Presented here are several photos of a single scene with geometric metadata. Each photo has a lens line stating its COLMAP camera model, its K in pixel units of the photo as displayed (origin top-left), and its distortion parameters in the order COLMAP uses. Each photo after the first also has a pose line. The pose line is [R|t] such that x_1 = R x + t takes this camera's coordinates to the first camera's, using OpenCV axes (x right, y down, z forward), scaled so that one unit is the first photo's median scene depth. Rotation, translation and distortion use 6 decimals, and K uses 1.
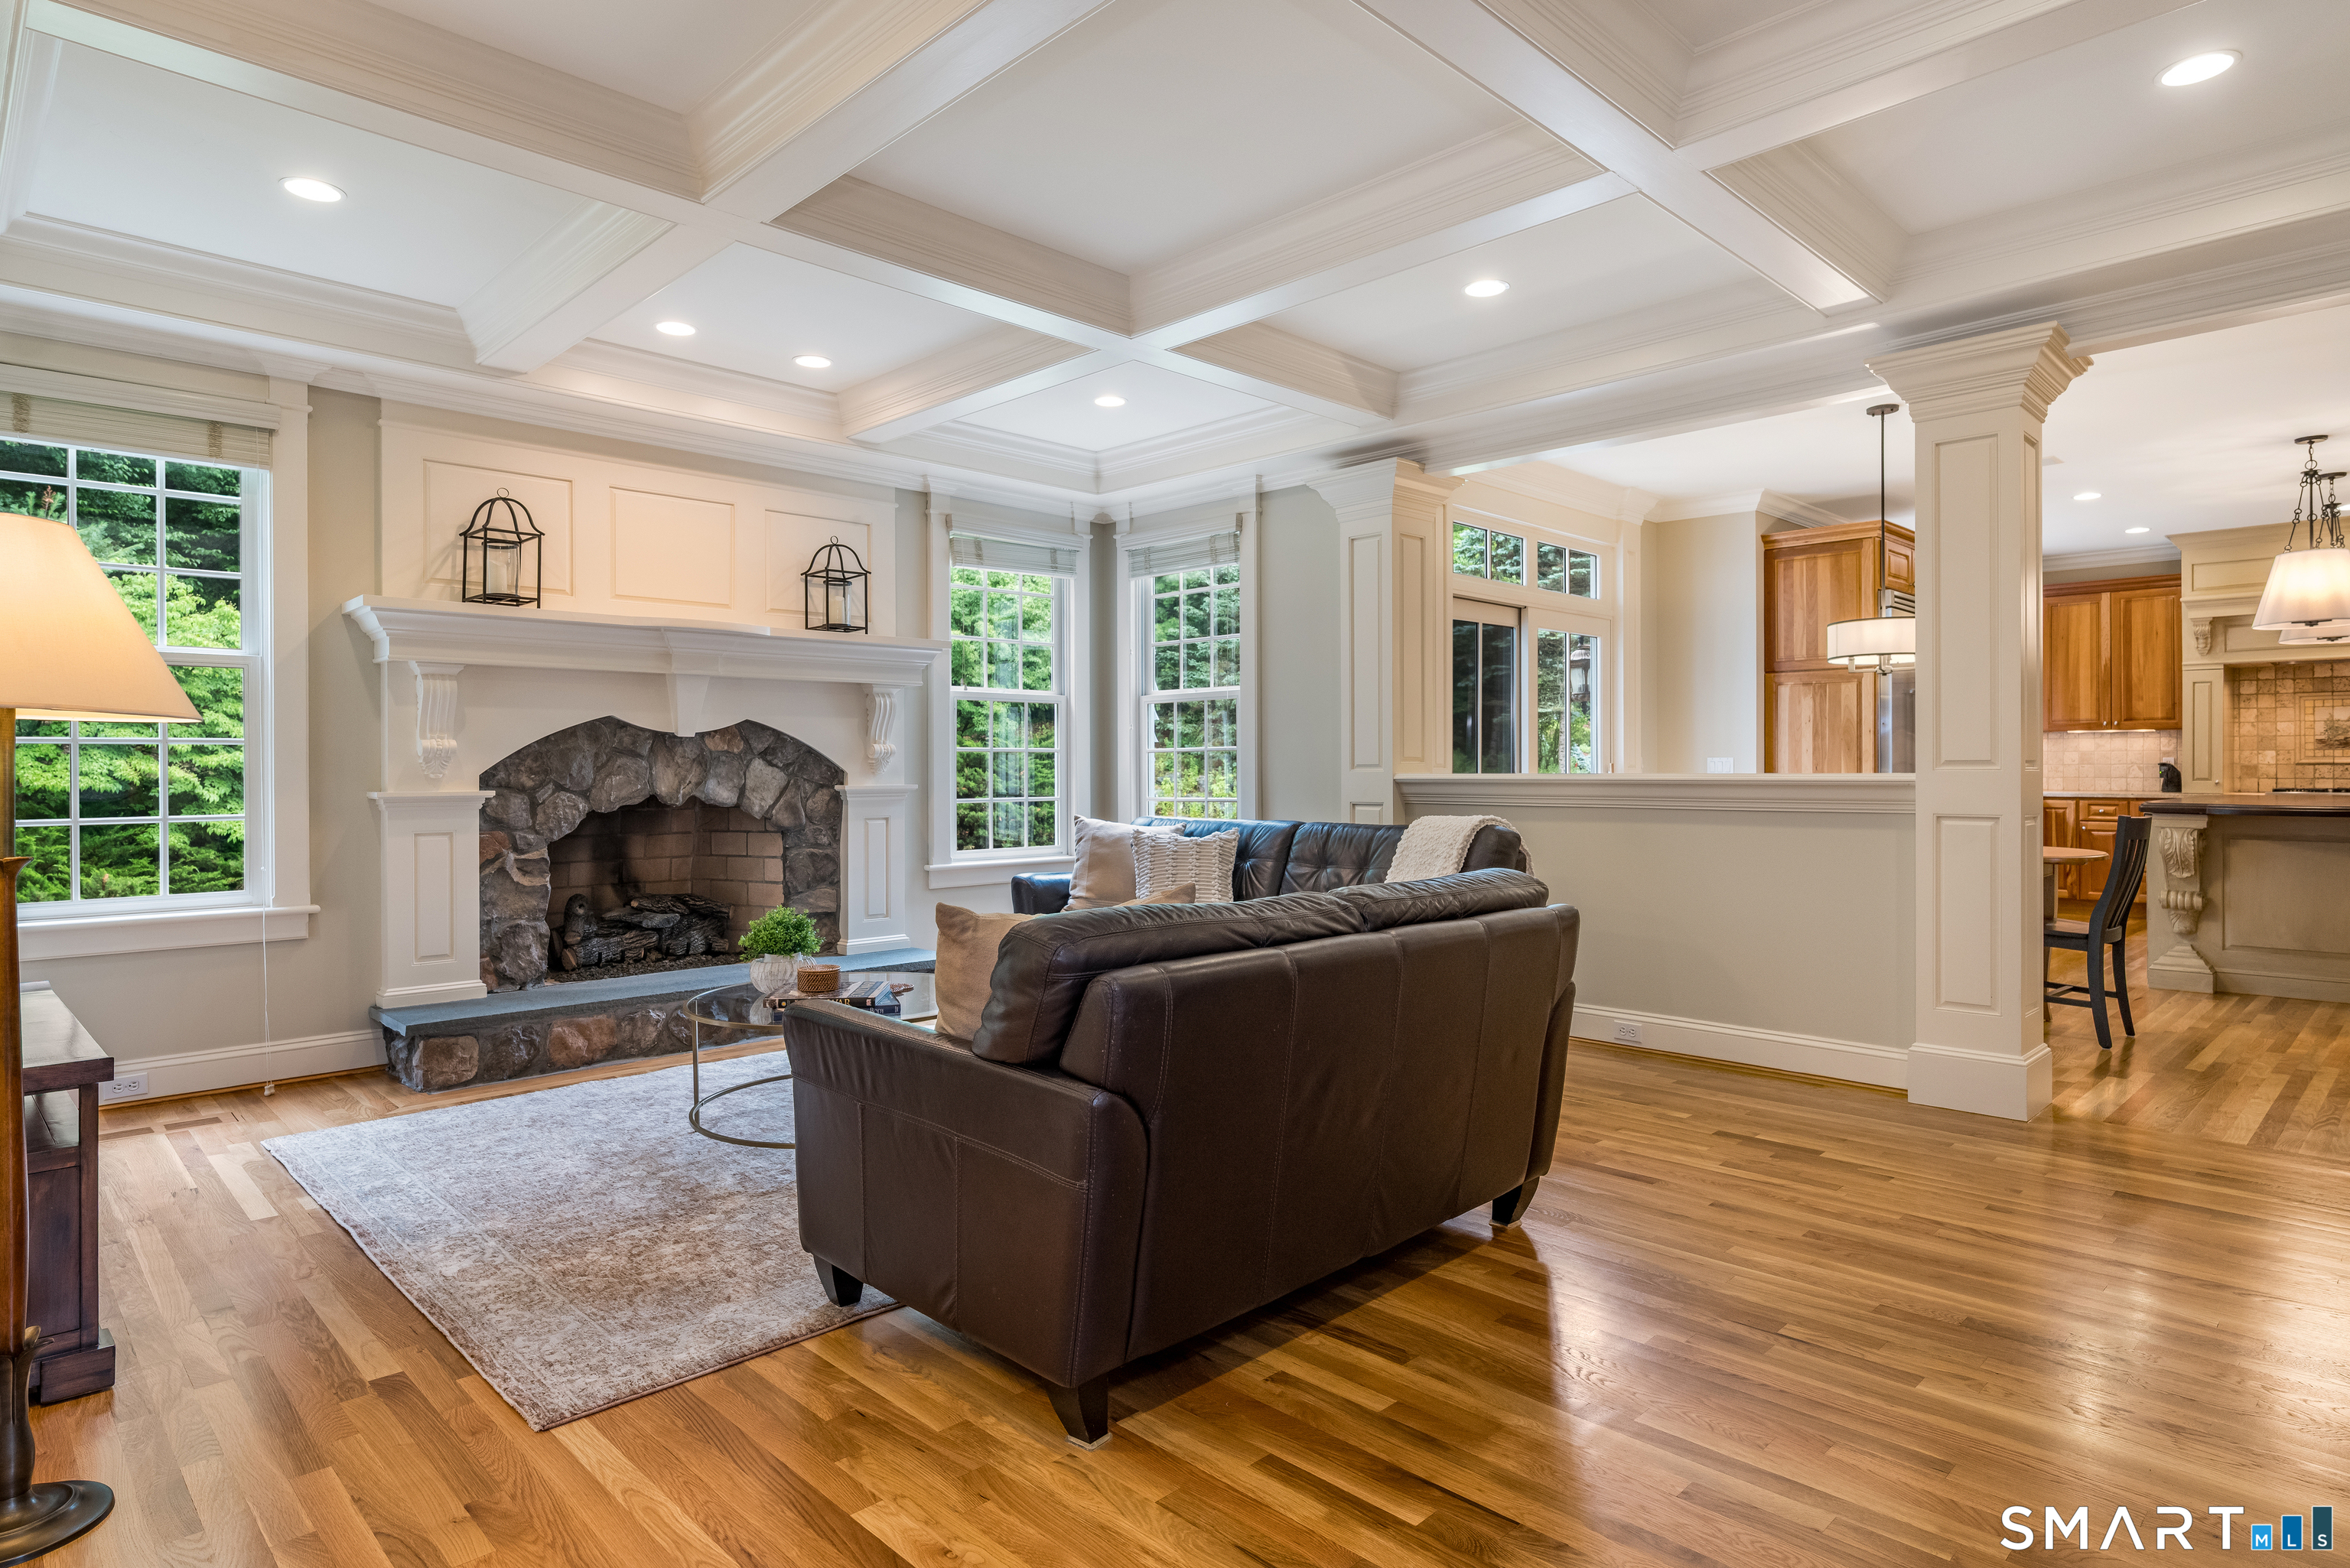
lens RADIAL K [[1292.3, 0, 1179.1], [0, 1292.3, 769.8], [0, 0, 1]] dist [0.002724, -0.000479]
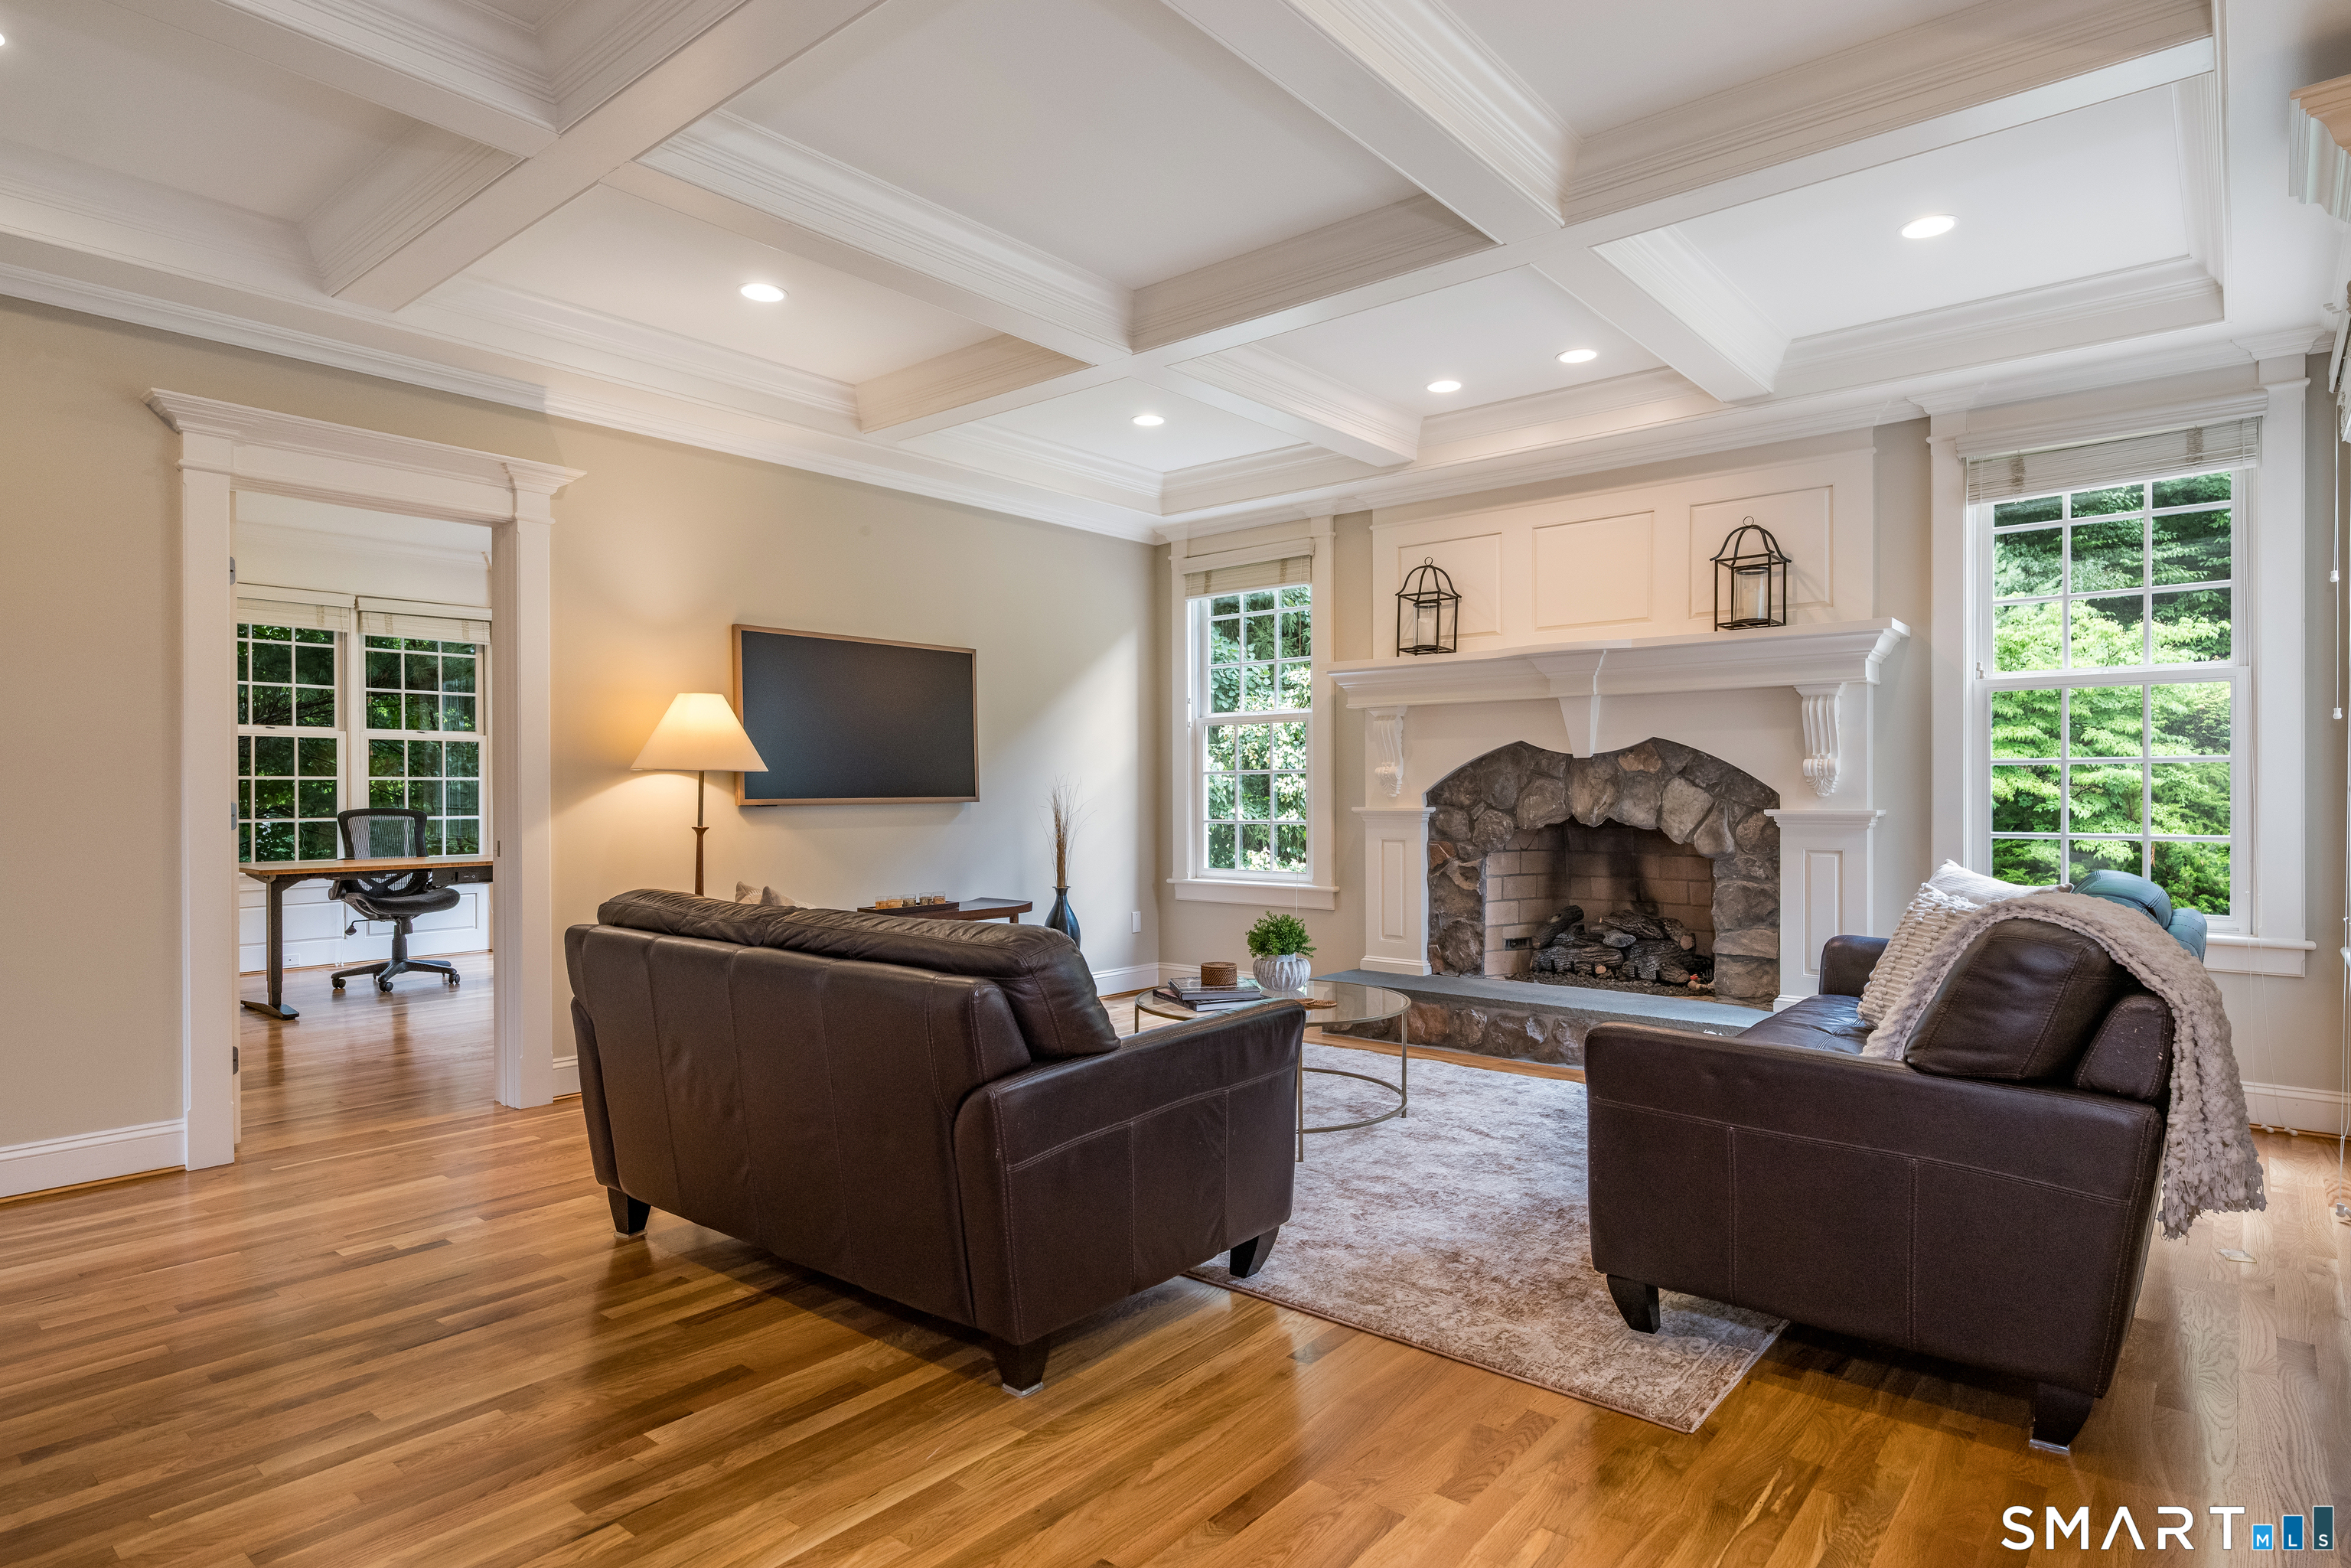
lens RADIAL K [[1278.6, 0, 1175.2], [0, 1278.6, 801.1], [0, 0, 1]] dist [-0.000298, -0.000006]
pose [[0.093848, 0.011070, -0.995525, 0.611927], [0.001373, 0.999936, 0.011249, -0.003578], [0.995586, -0.002423, 0.093827, 0.616956]]
